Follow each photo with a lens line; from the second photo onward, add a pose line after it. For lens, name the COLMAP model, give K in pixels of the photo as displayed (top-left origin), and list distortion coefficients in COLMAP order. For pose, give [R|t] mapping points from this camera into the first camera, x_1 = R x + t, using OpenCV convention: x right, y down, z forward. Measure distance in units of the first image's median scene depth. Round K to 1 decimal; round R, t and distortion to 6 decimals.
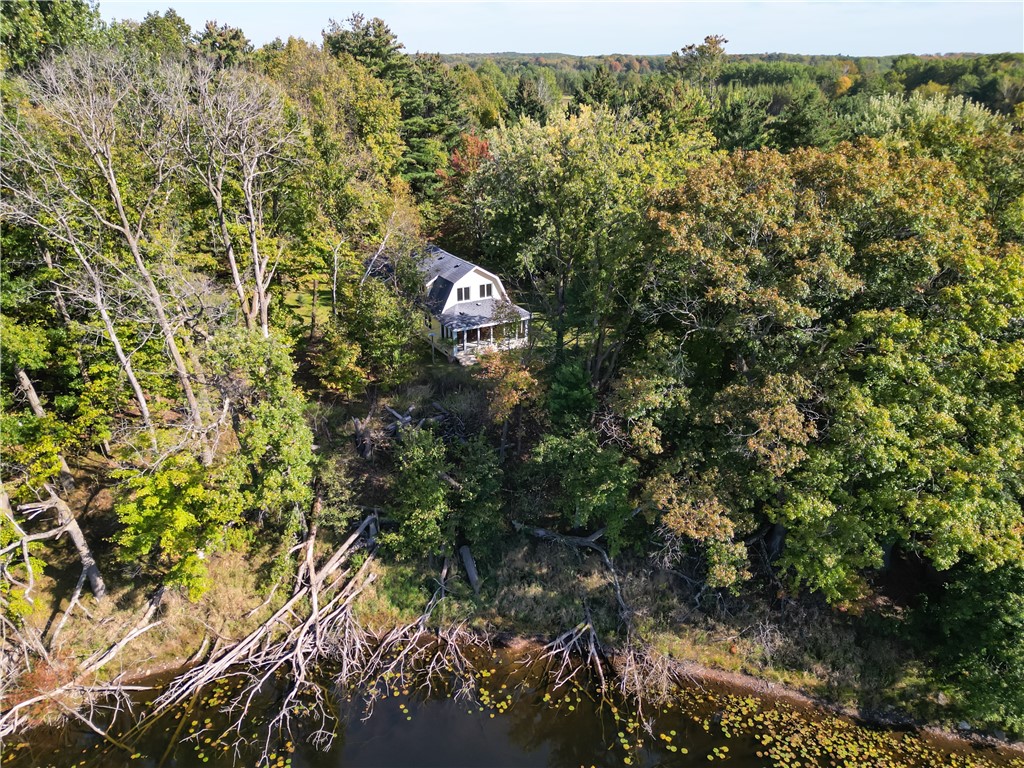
lens RADIAL K [[725.3, 0, 512.0], [0, 725.3, 384.0], [0, 0, 1]] dist [0.079491, -0.079652]
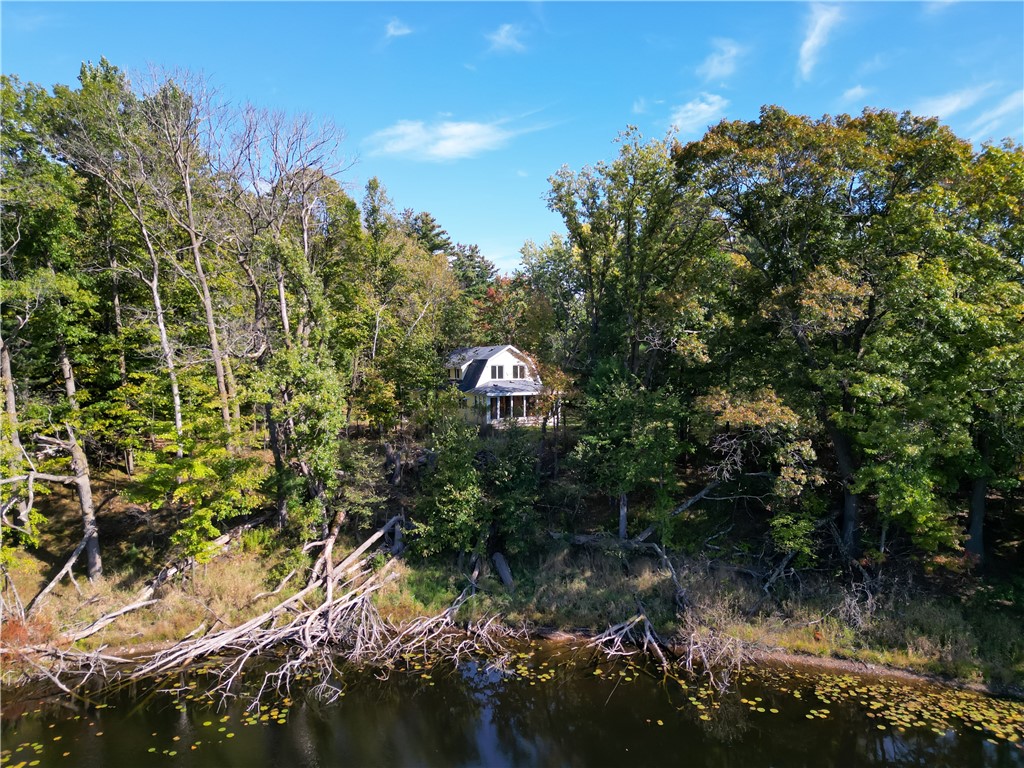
lens RADIAL K [[710.6, 0, 512.0], [0, 710.6, 384.0], [0, 0, 1]] dist [0.069784, -0.064884]
pose [[0.999374, -0.008200, -0.034427, -0.016983], [-0.005051, 0.929781, -0.368078, 0.384650], [0.035028, 0.368021, 0.929157, 0.110802]]
